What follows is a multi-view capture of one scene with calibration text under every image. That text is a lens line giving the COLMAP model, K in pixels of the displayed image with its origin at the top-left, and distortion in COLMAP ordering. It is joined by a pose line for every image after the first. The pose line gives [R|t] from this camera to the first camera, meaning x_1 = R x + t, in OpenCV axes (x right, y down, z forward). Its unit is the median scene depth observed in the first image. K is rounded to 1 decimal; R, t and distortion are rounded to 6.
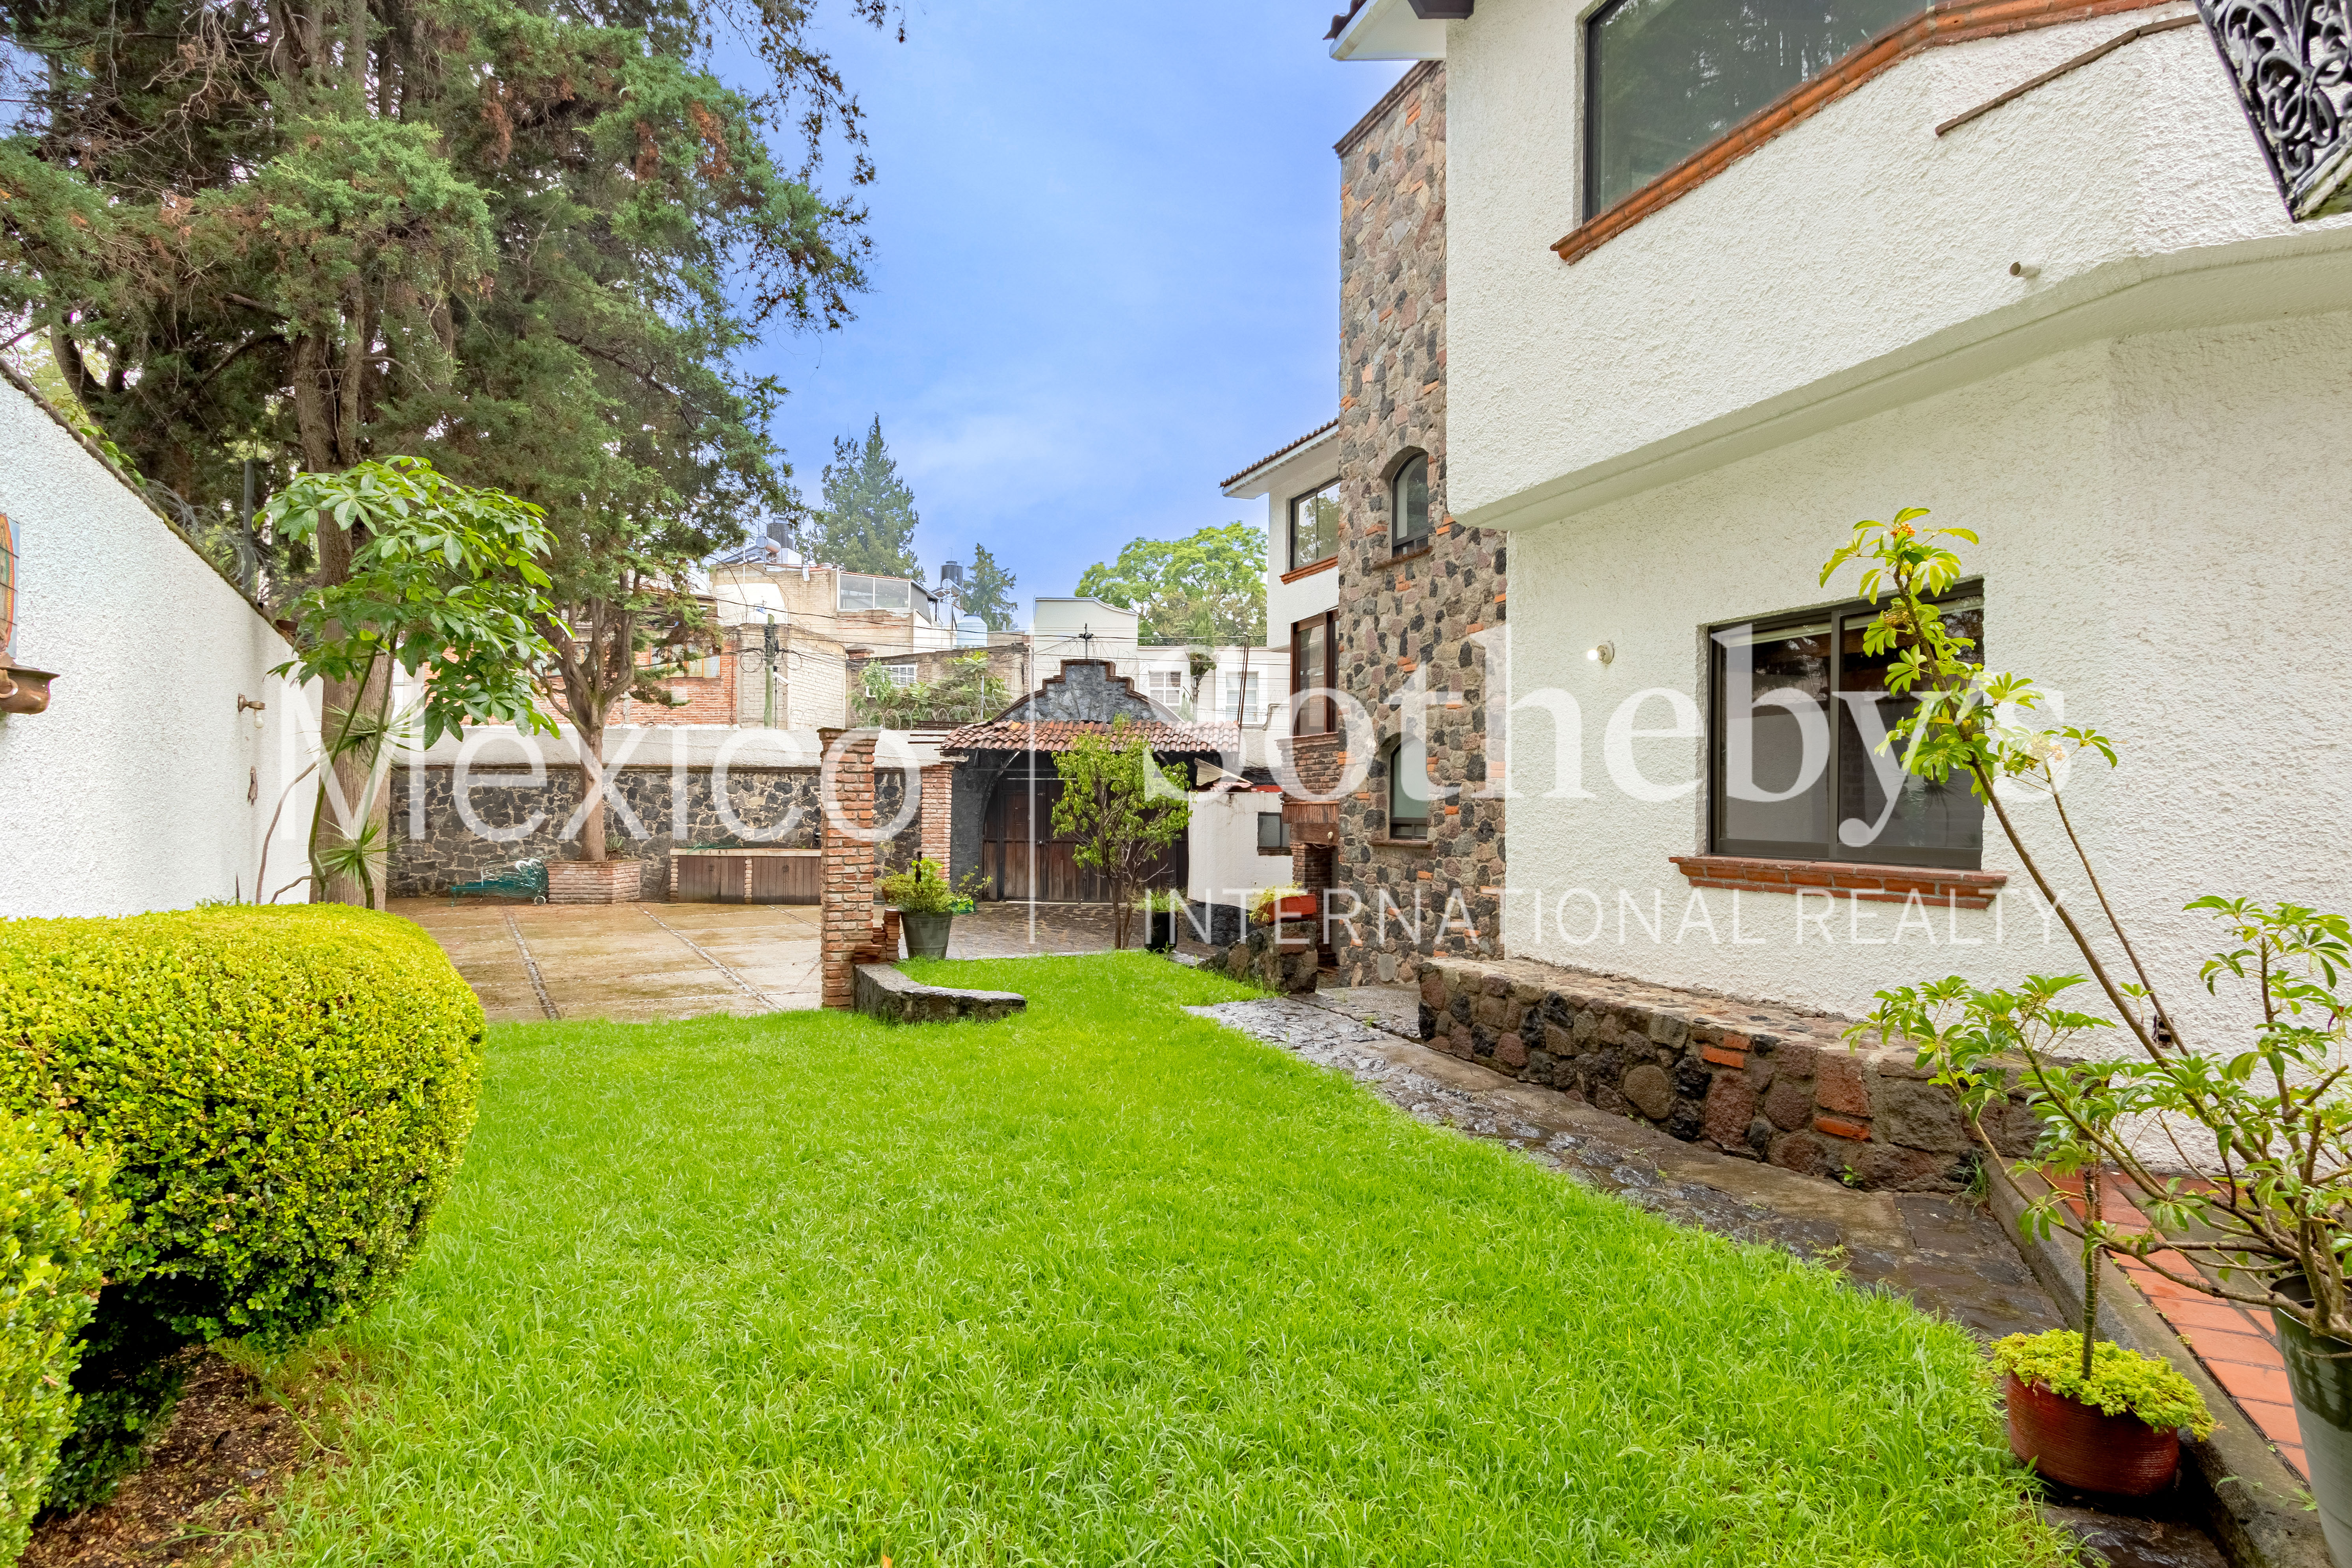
lens RADIAL K [[1205.2, 0, 1169.6], [0, 1205.2, 788.9], [0, 0, 1]] dist [0.015639, -0.000514]
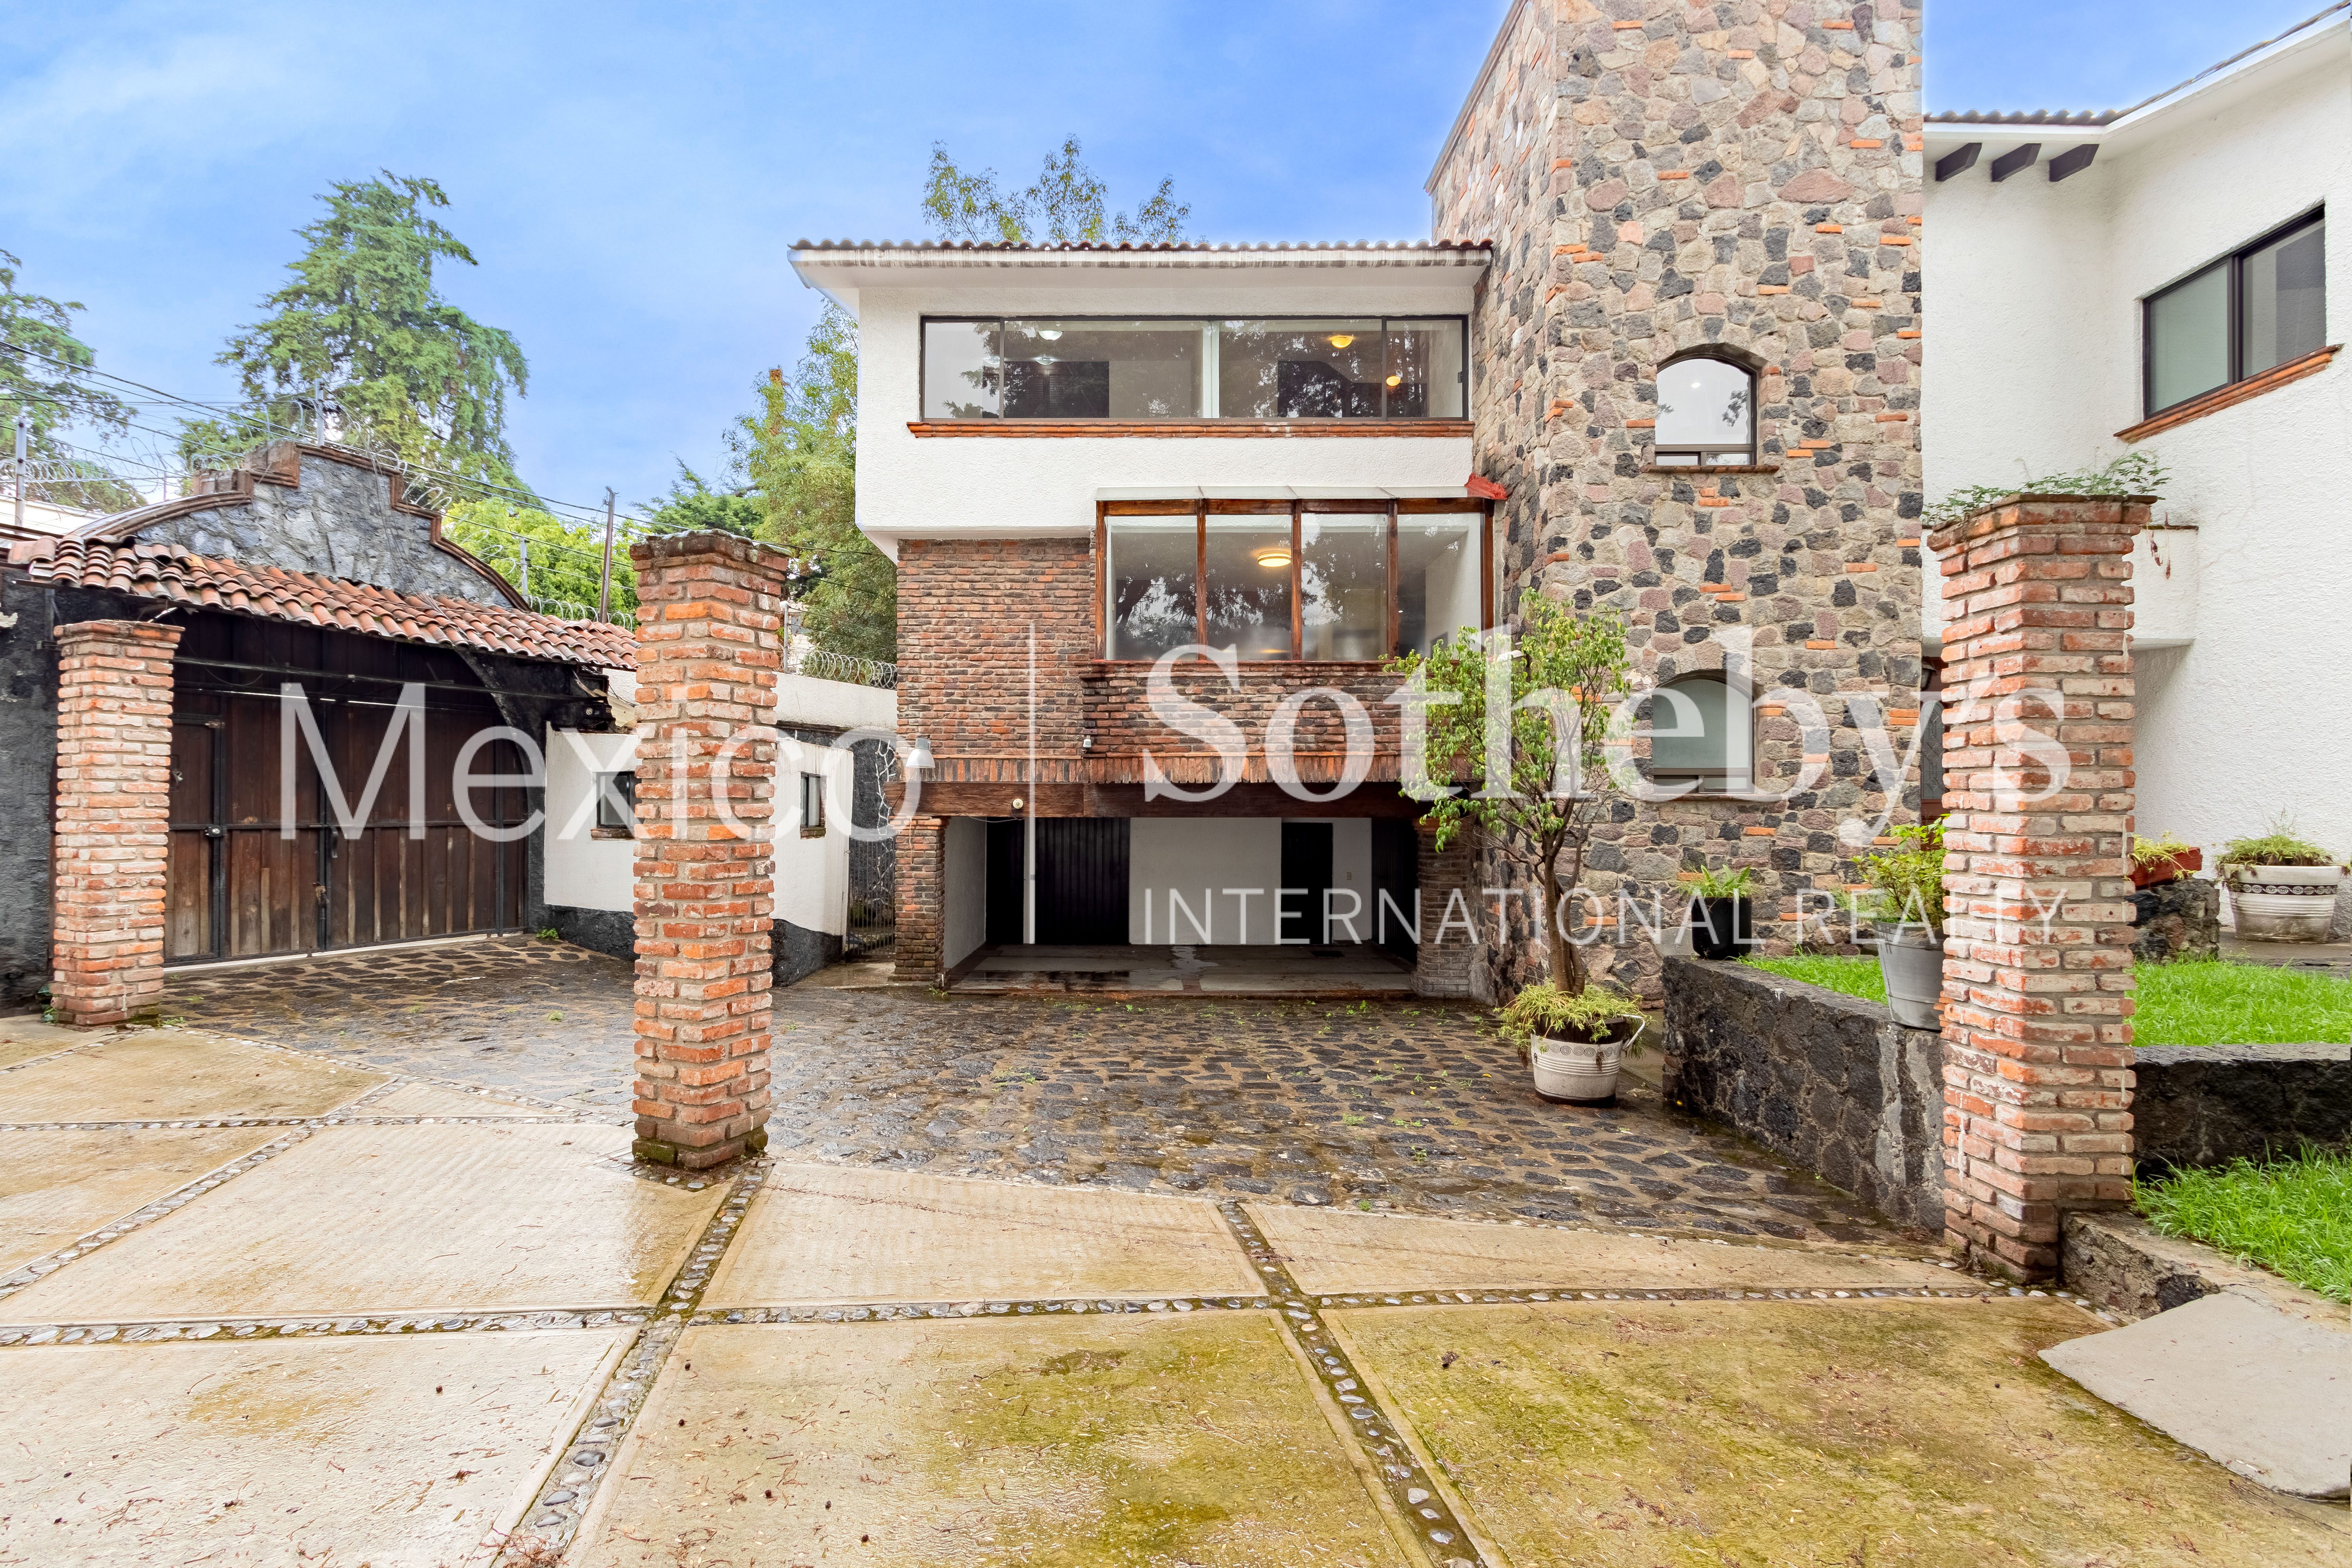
lens RADIAL K [[1101.4, 0, 1100.9], [0, 1101.4, 791.5], [0, 0, 1]] dist [0.022151, -0.013275]
pose [[0.409469, 0.008281, 0.912286, -0.744286], [-0.018027, 0.999837, -0.000984, 0.052085], [-0.912146, -0.016043, 0.409552, 1.114070]]
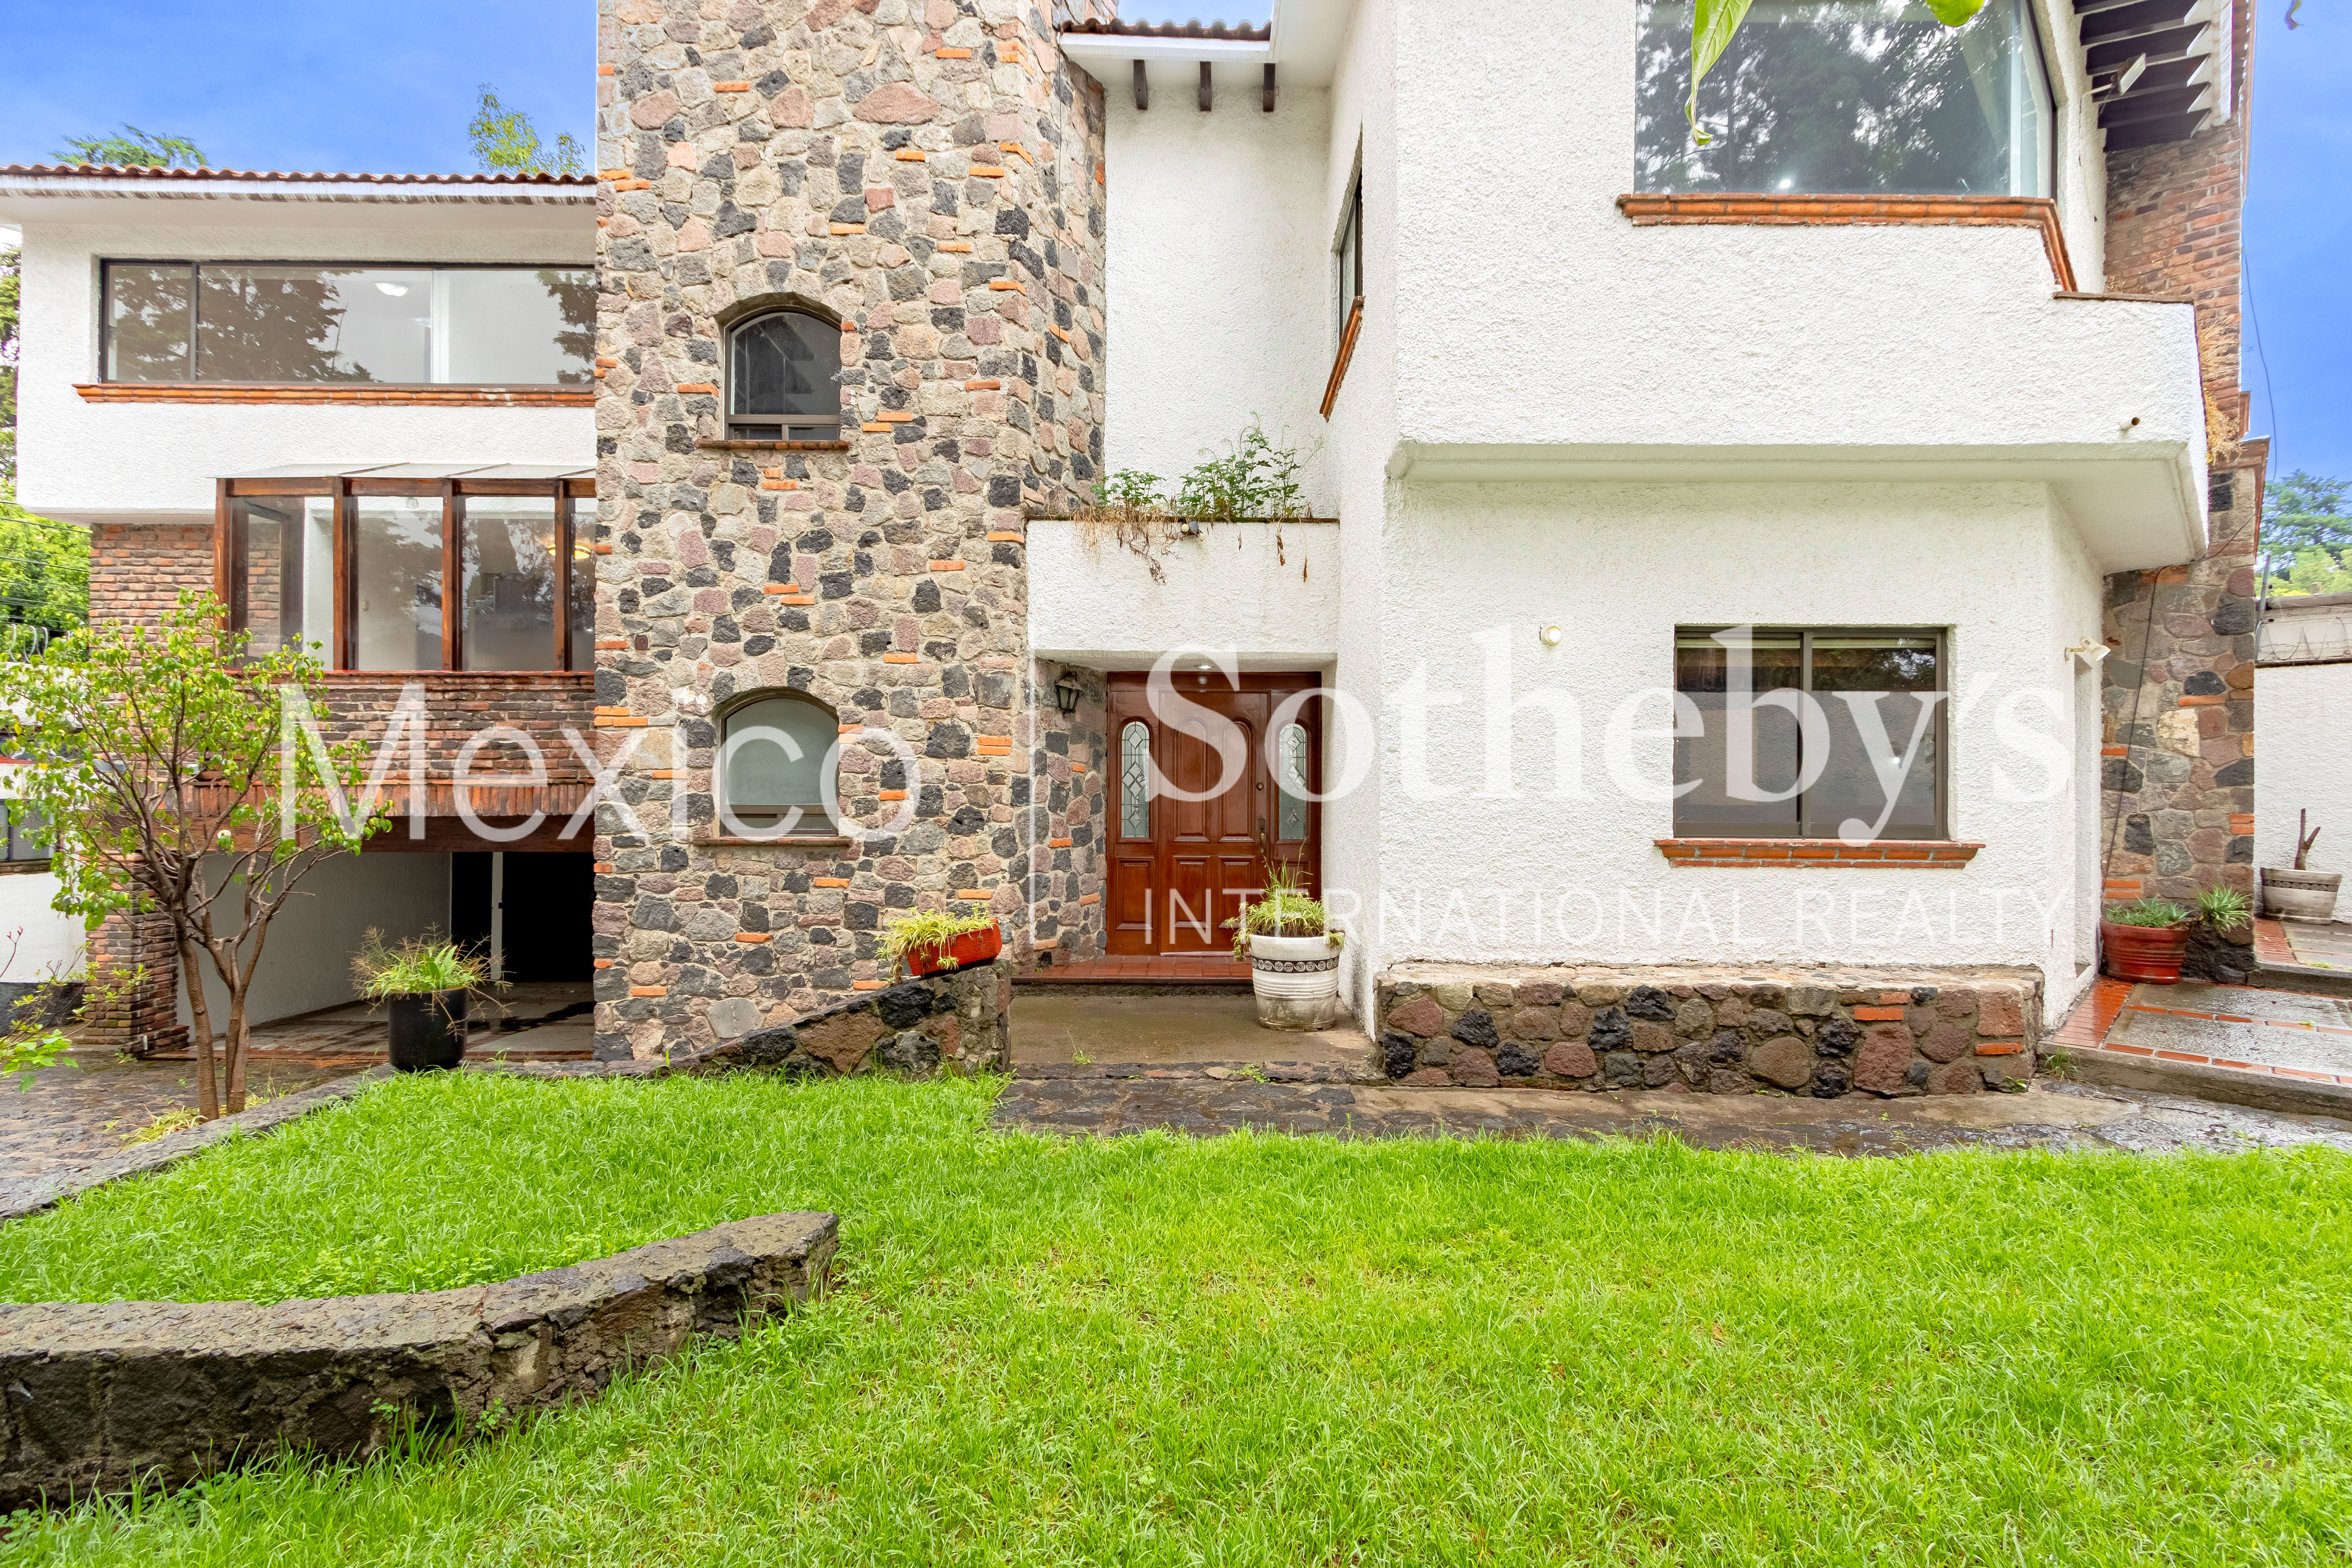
lens RADIAL K [[1098.0, 0, 1164.7], [0, 1098.0, 793.5], [0, 0, 1]] dist [0.009249, -0.000797]
pose [[0.381789, 0.000486, 0.924249, -0.339410], [-0.017272, 0.999829, 0.006609, 0.009034], [-0.924088, -0.018487, 0.381732, 0.552637]]
